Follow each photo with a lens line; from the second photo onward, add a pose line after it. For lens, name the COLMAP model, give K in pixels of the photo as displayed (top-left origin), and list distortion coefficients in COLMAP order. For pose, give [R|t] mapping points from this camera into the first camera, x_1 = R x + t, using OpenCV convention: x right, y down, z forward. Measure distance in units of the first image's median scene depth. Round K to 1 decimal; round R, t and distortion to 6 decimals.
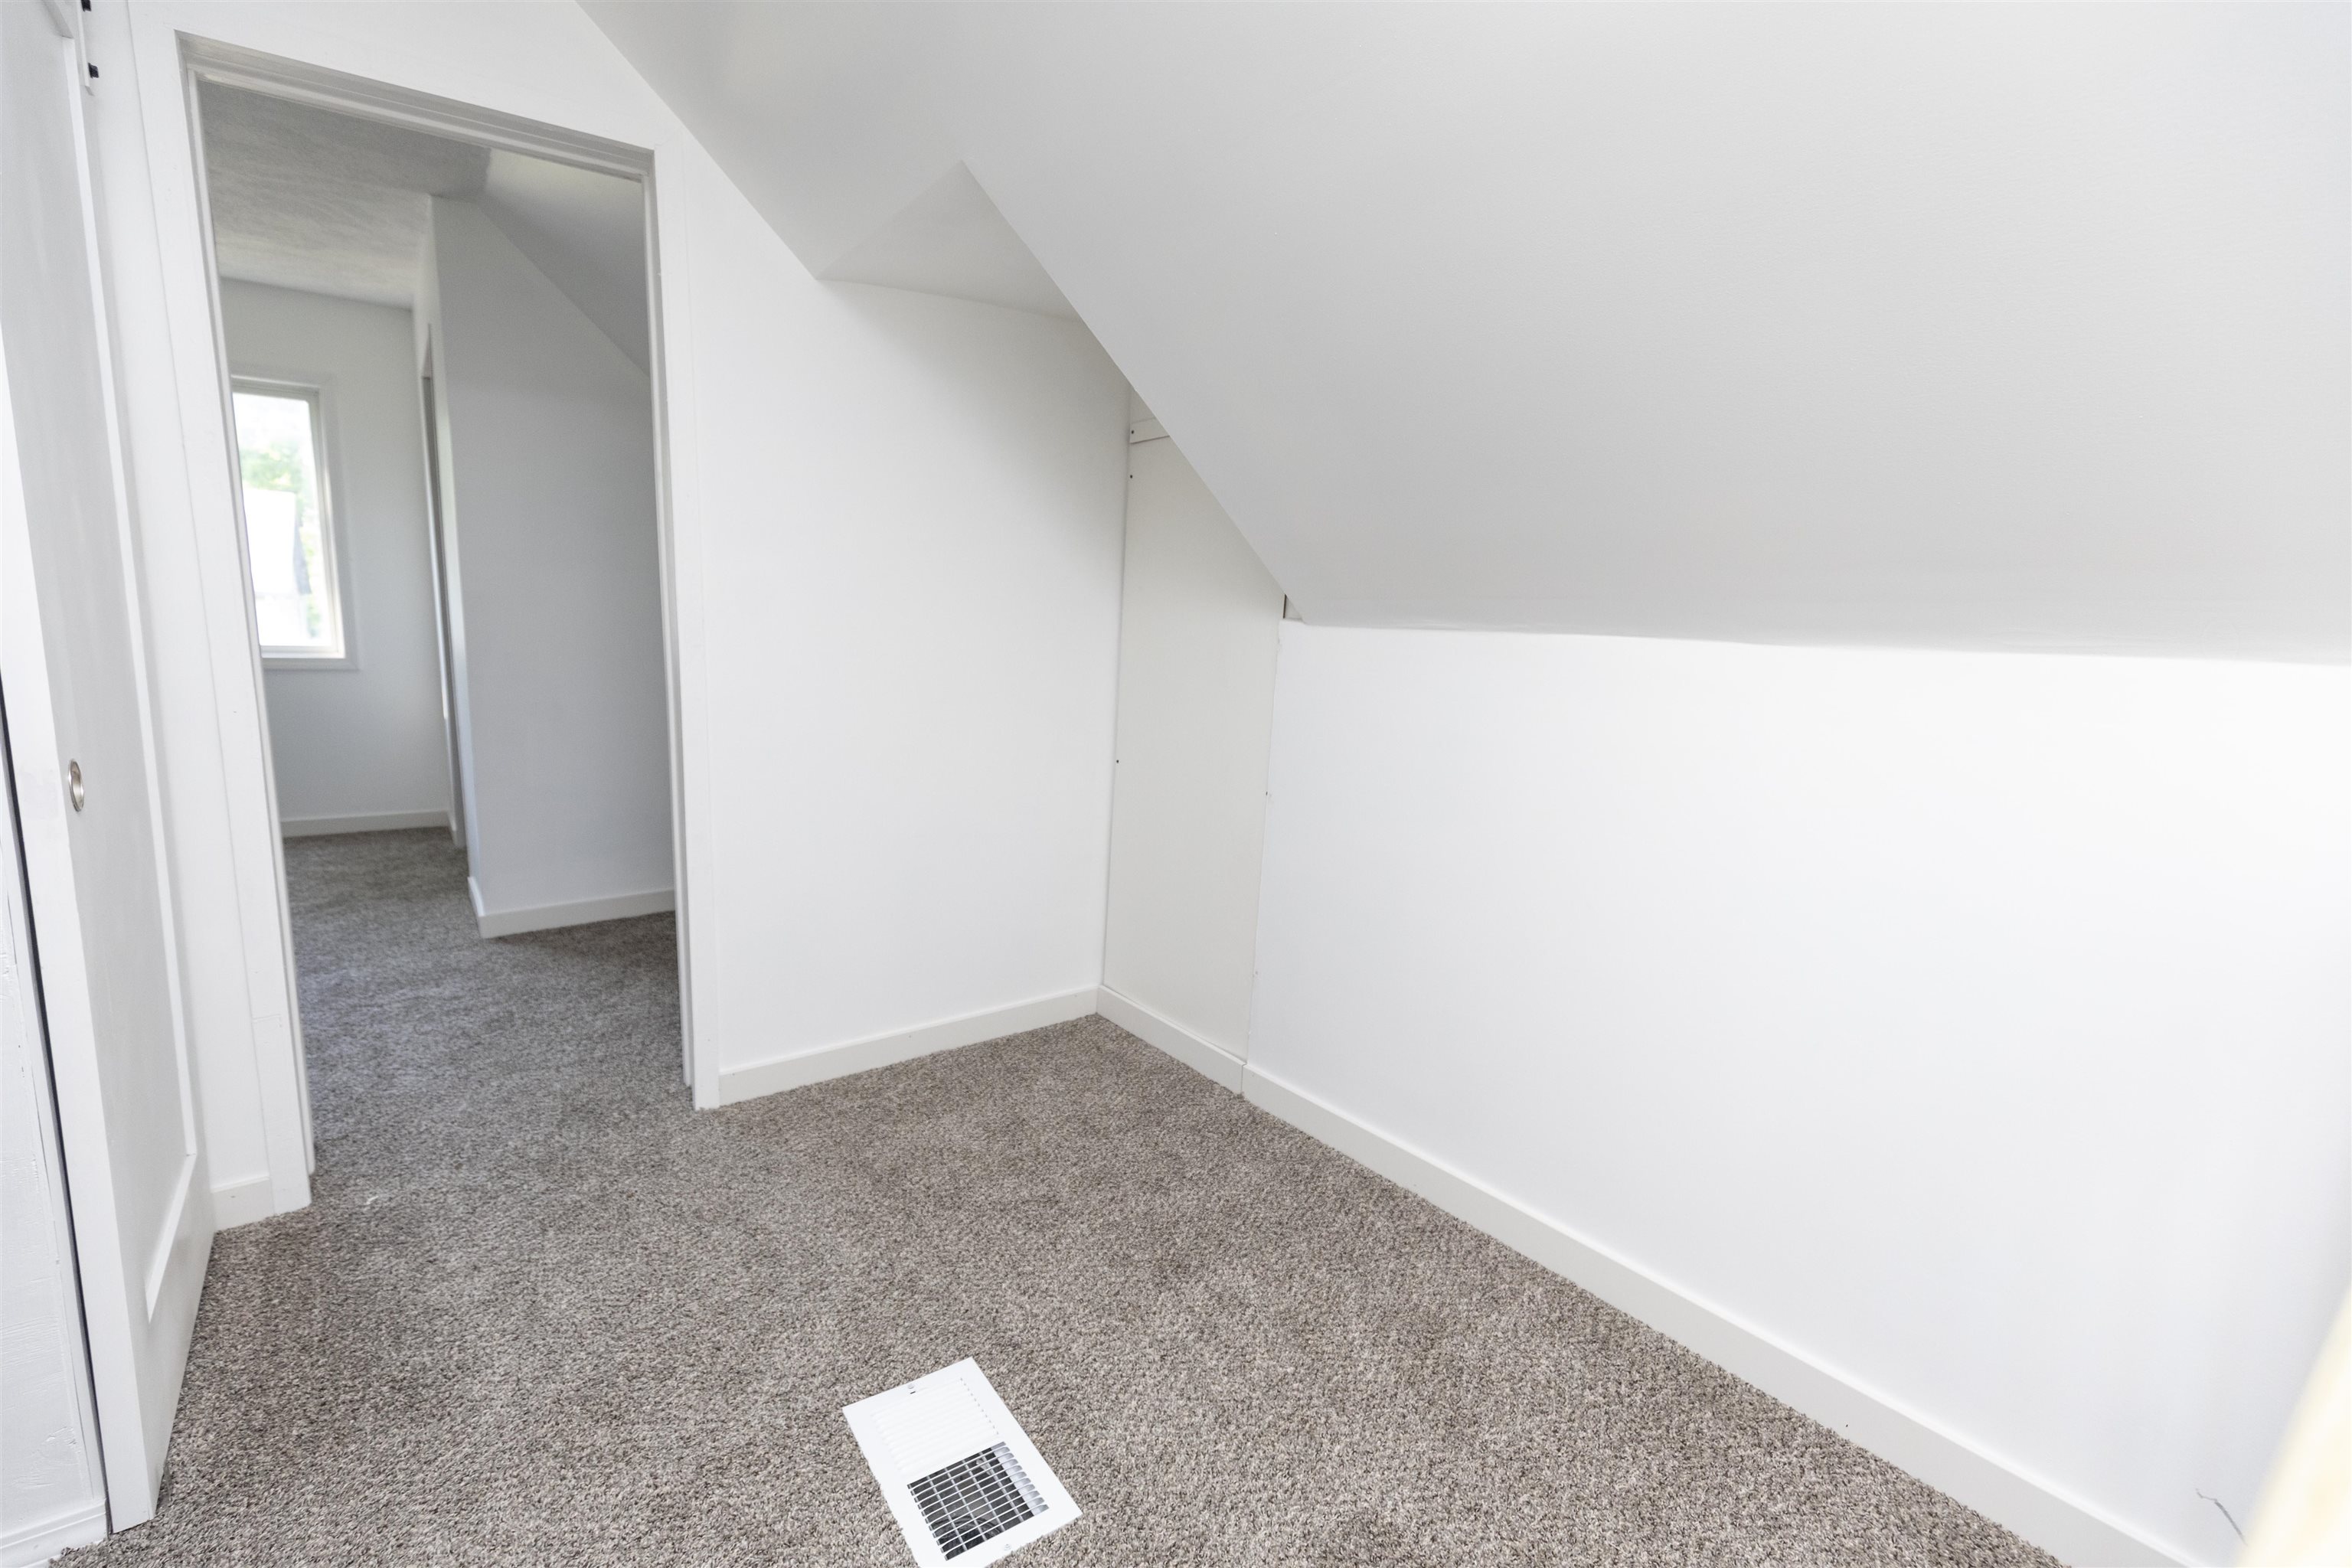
lens RADIAL K [[1052.6, 0, 1174.5], [0, 1052.6, 775.8], [0, 0, 1]] dist [0.001490, -0.001585]
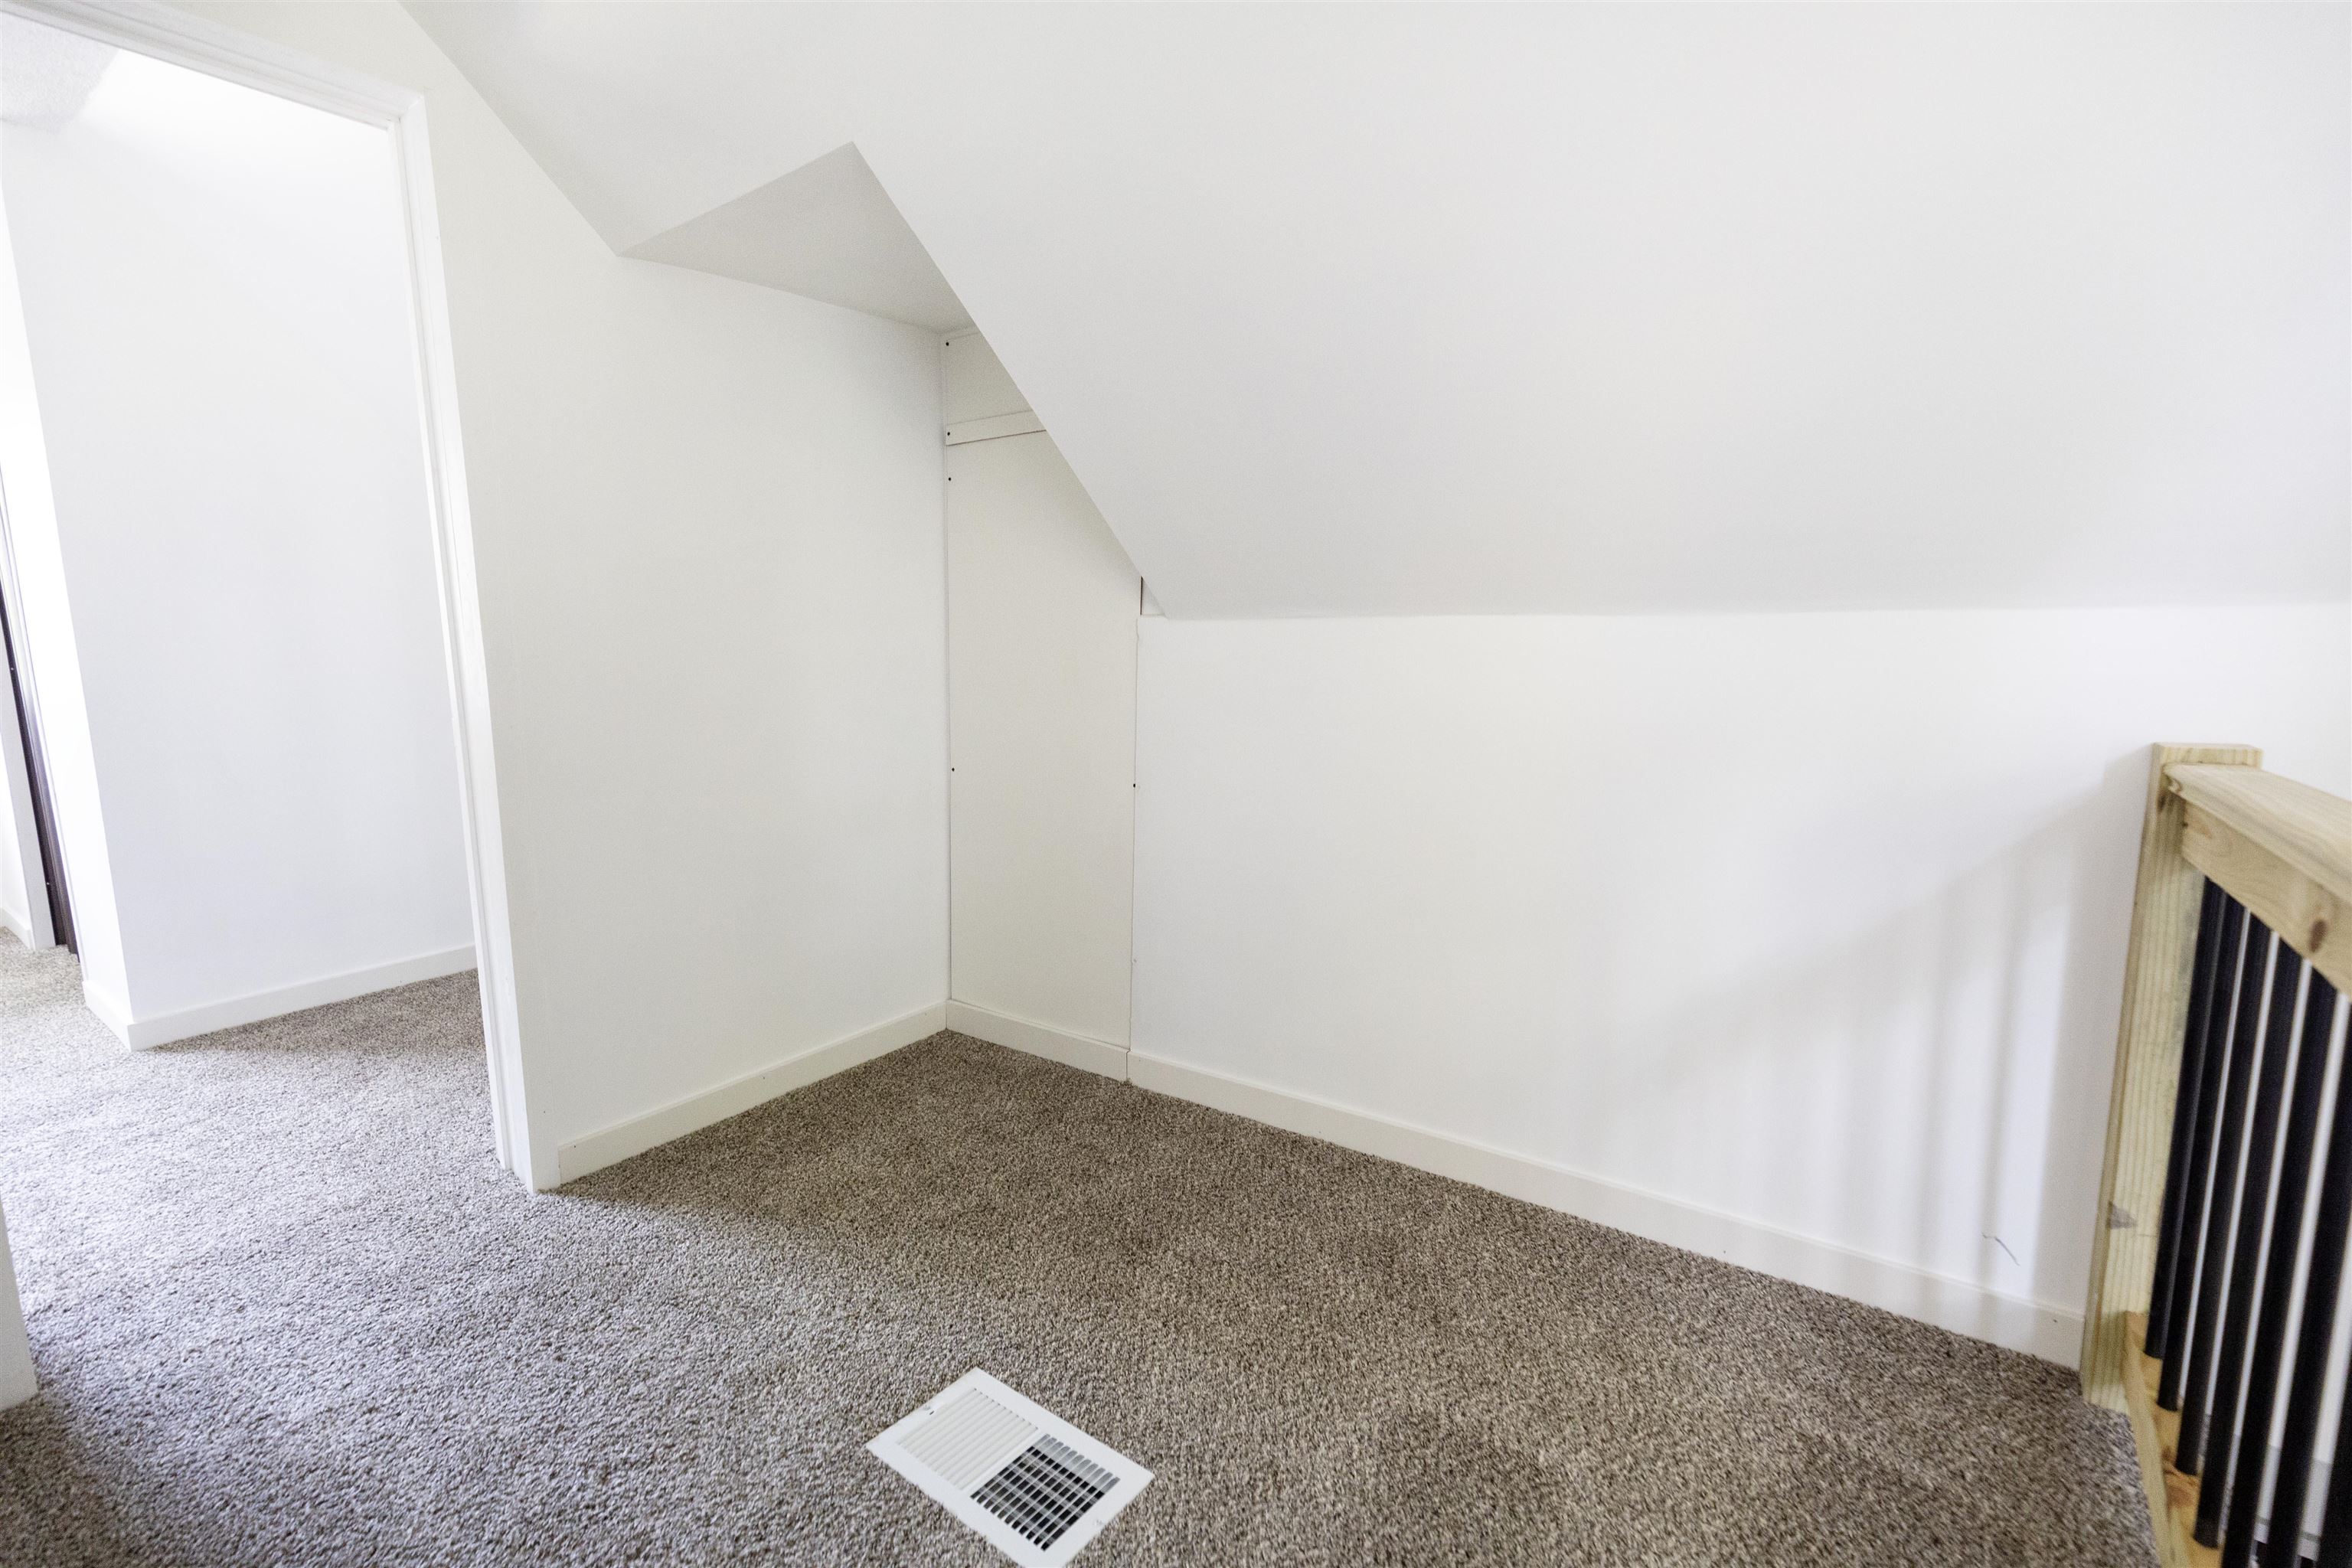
lens RADIAL K [[1052.6, 0, 1172.7], [0, 1052.6, 790.5], [0, 0, 1]] dist [0.001490, -0.001585]
pose [[0.957476, -0.078781, 0.277550, -0.188558], [0.078678, 0.996833, 0.011527, 0.015068], [-0.277579, 0.010800, 0.960642, 0.000711]]
